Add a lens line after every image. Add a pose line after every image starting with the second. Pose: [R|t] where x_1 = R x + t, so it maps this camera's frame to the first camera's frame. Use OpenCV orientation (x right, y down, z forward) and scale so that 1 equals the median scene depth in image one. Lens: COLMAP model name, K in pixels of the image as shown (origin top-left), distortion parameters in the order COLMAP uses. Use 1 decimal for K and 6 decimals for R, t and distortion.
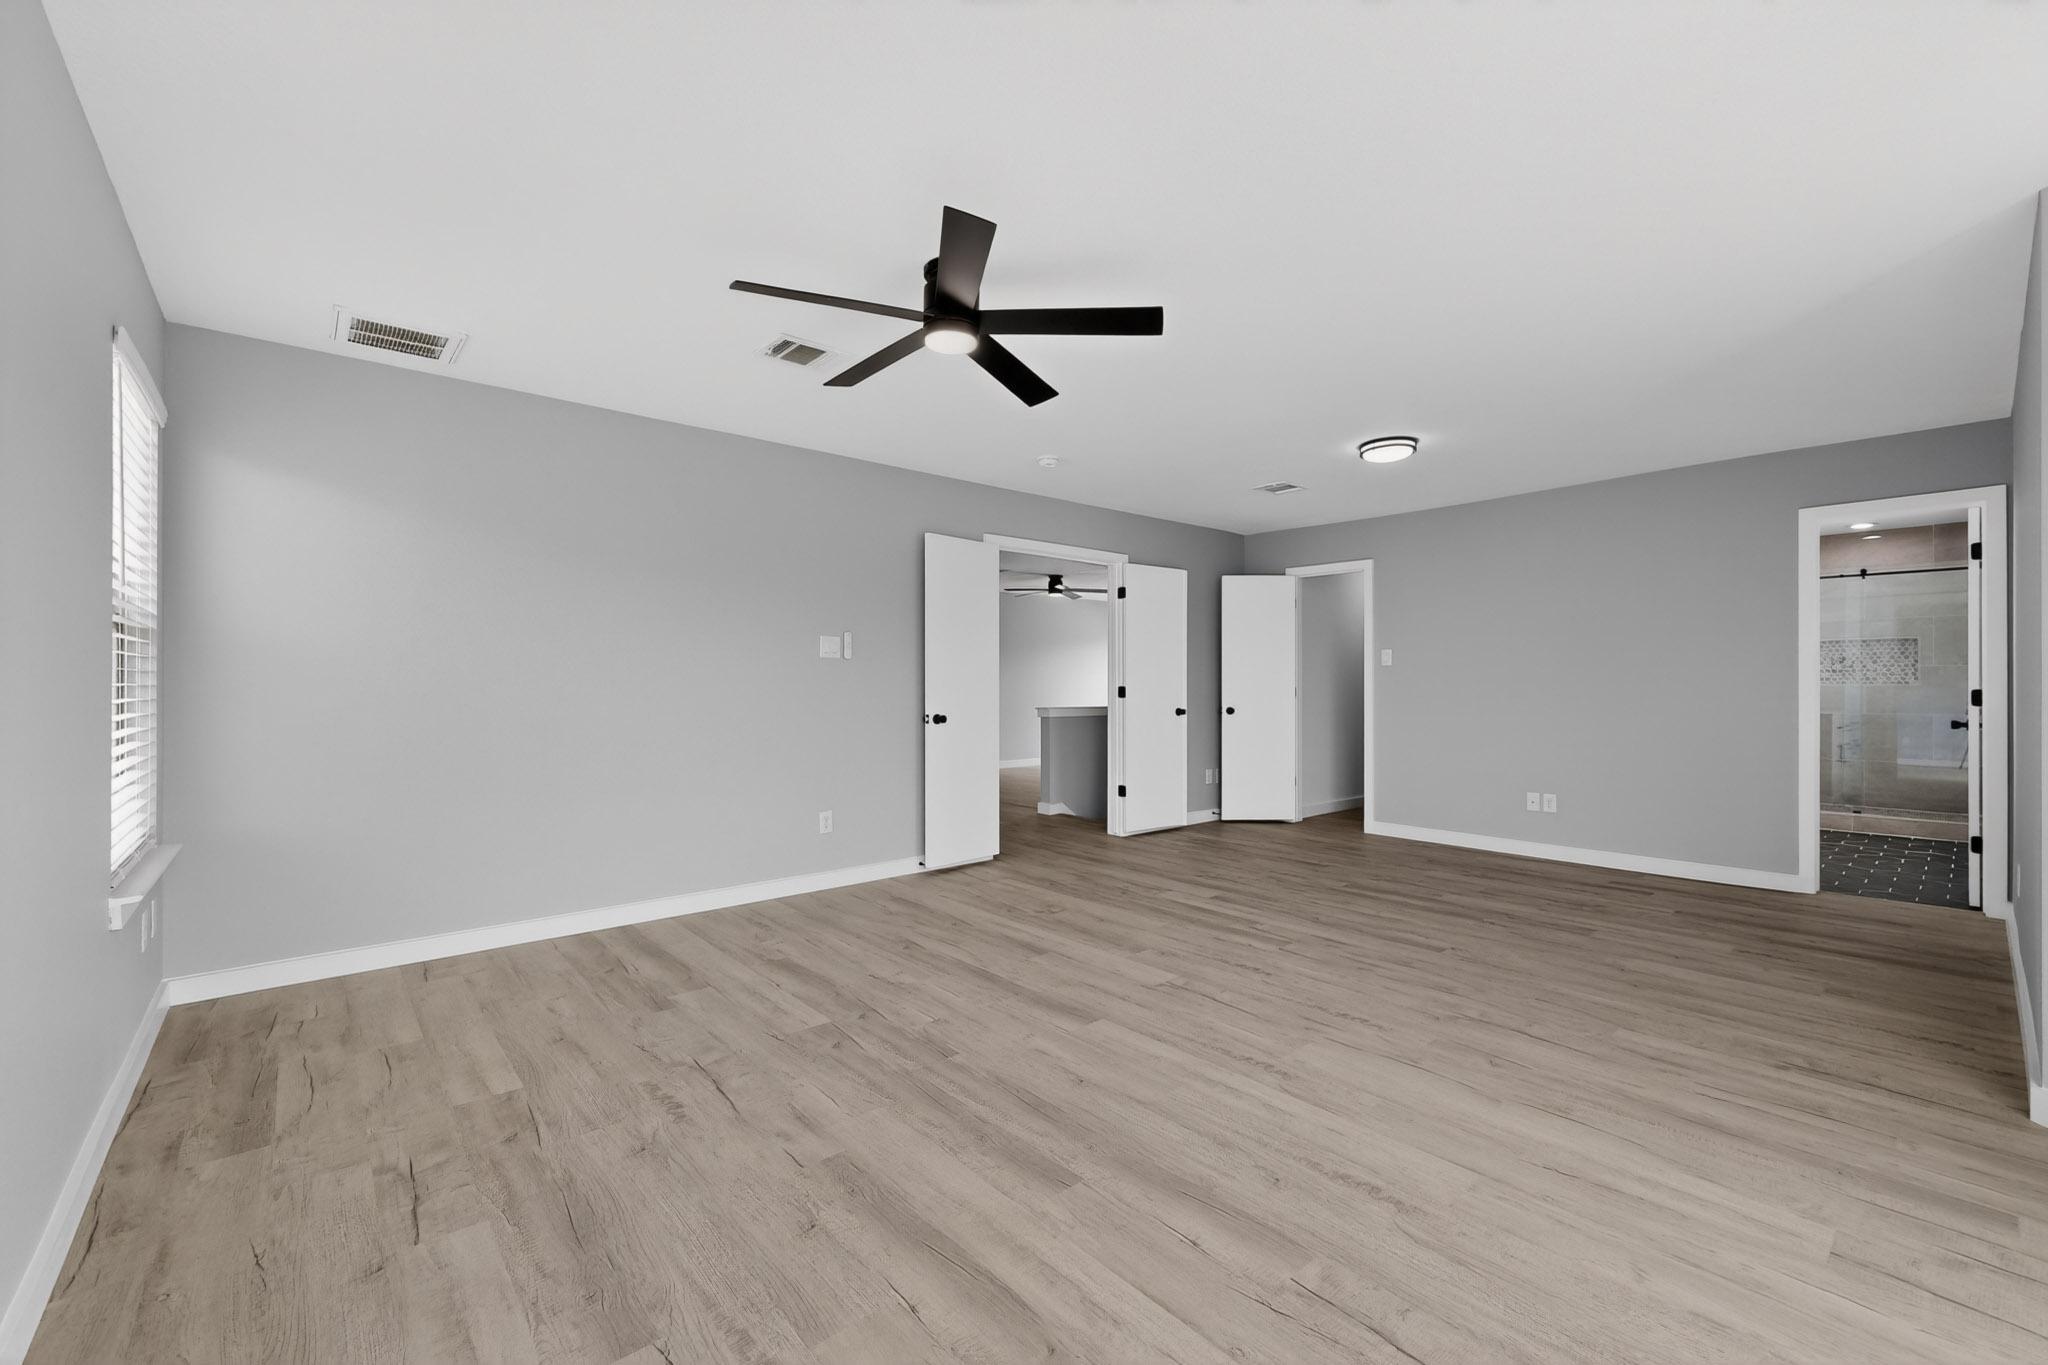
lens RADIAL K [[844.9, 0, 1032.7], [0, 844.9, 681.4], [0, 0, 1]] dist [0.000885, -0.000138]
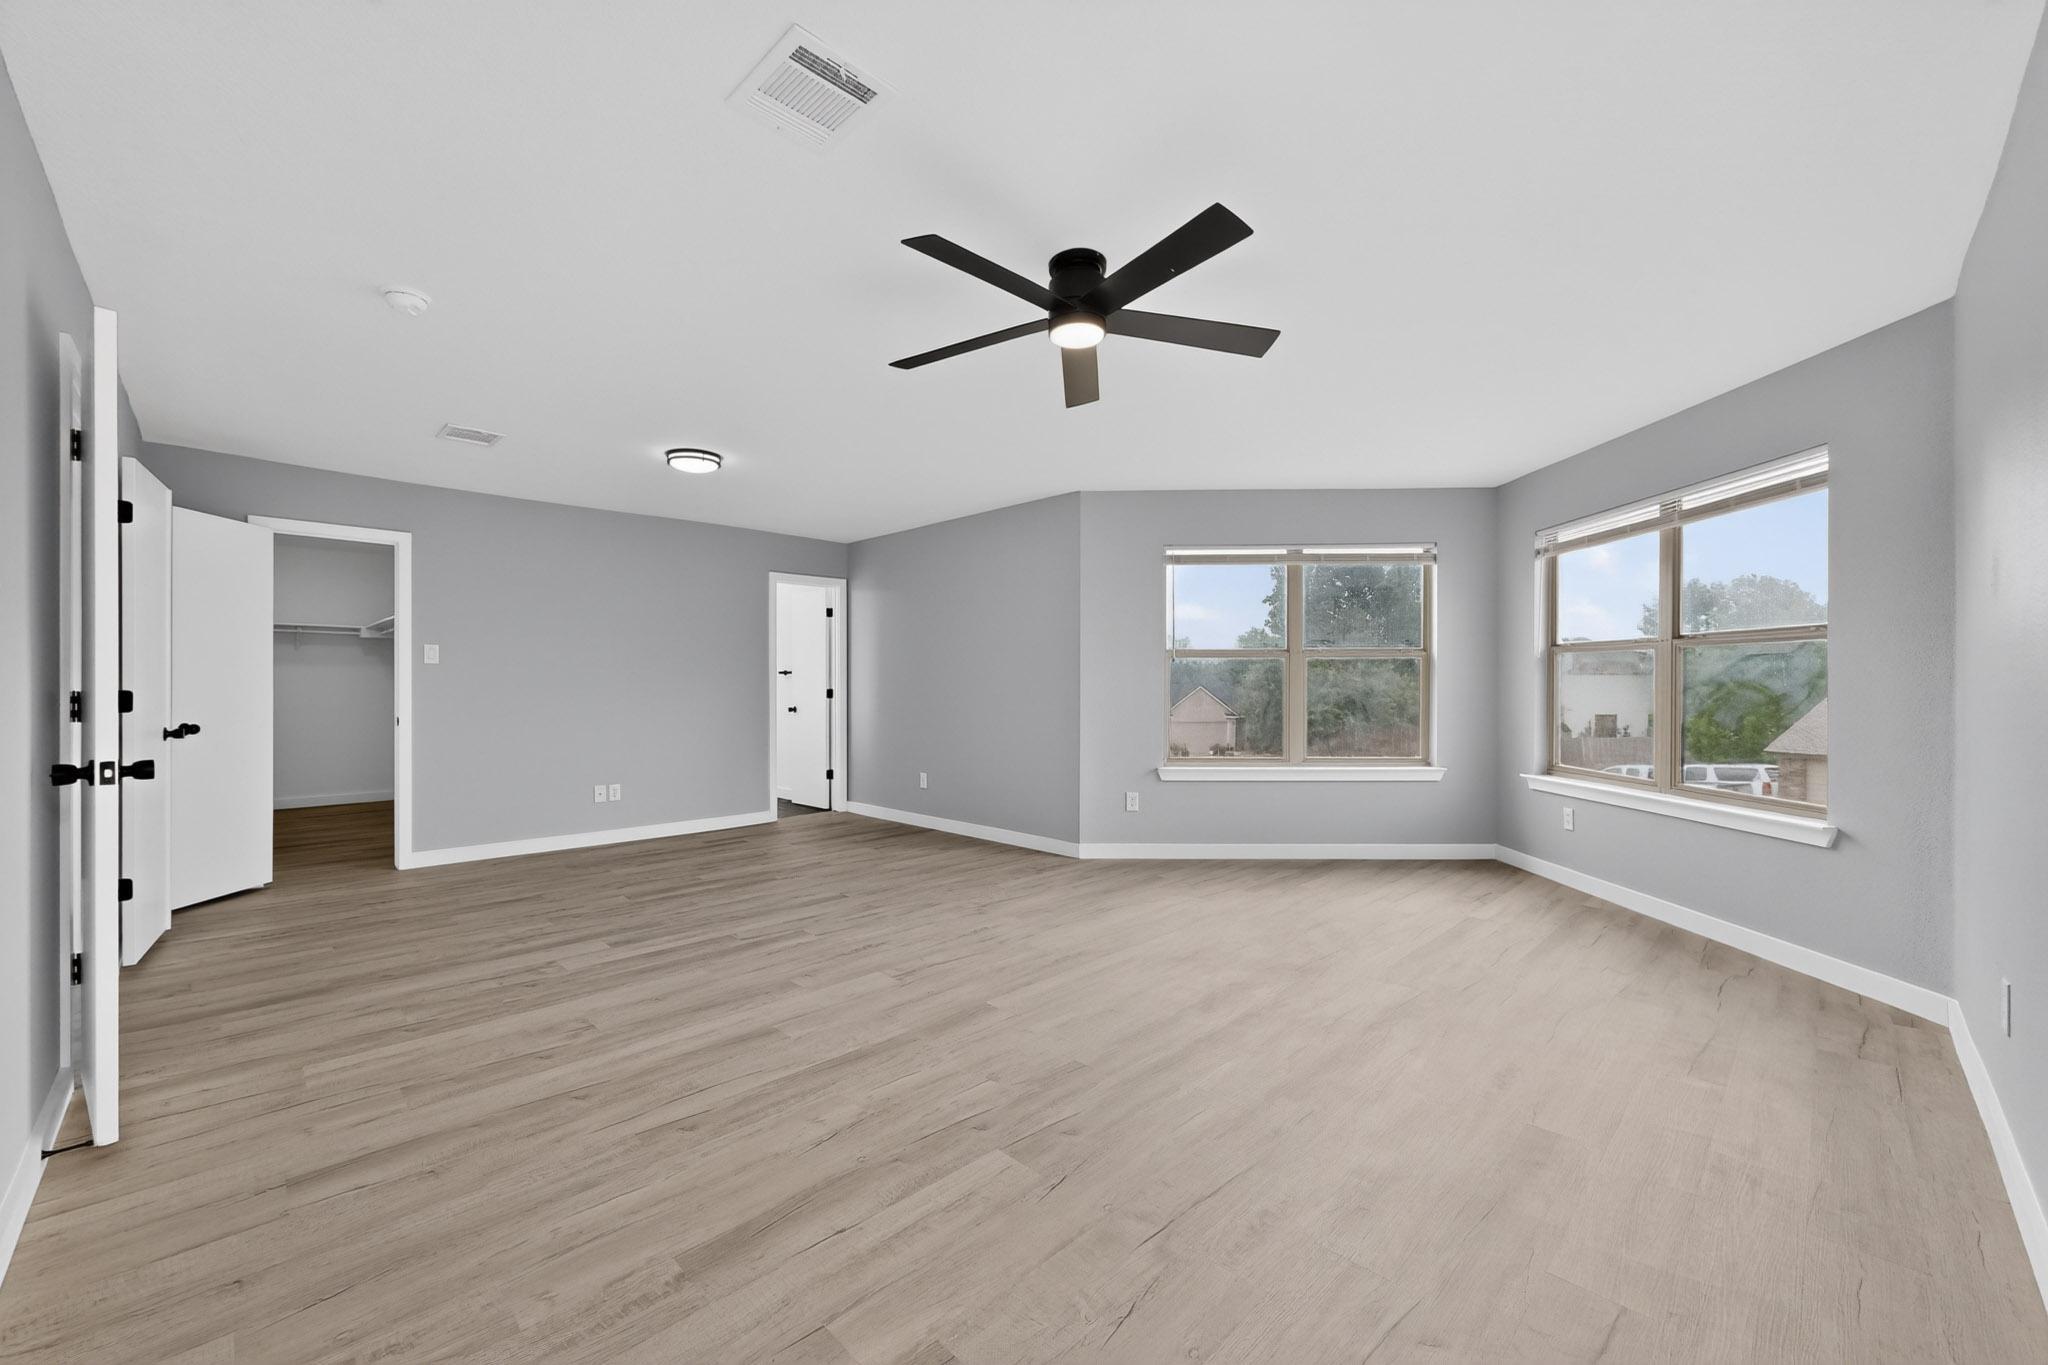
lens RADIAL K [[802.3, 0, 1025.7], [0, 802.3, 685.0], [0, 0, 1]] dist [-0.000397, -0.000001]
pose [[-0.063129, 0.000697, 0.998005, -0.800640], [-0.003175, 0.999995, -0.000899, 0.002337], [-0.998000, -0.003226, -0.063126, 0.878781]]
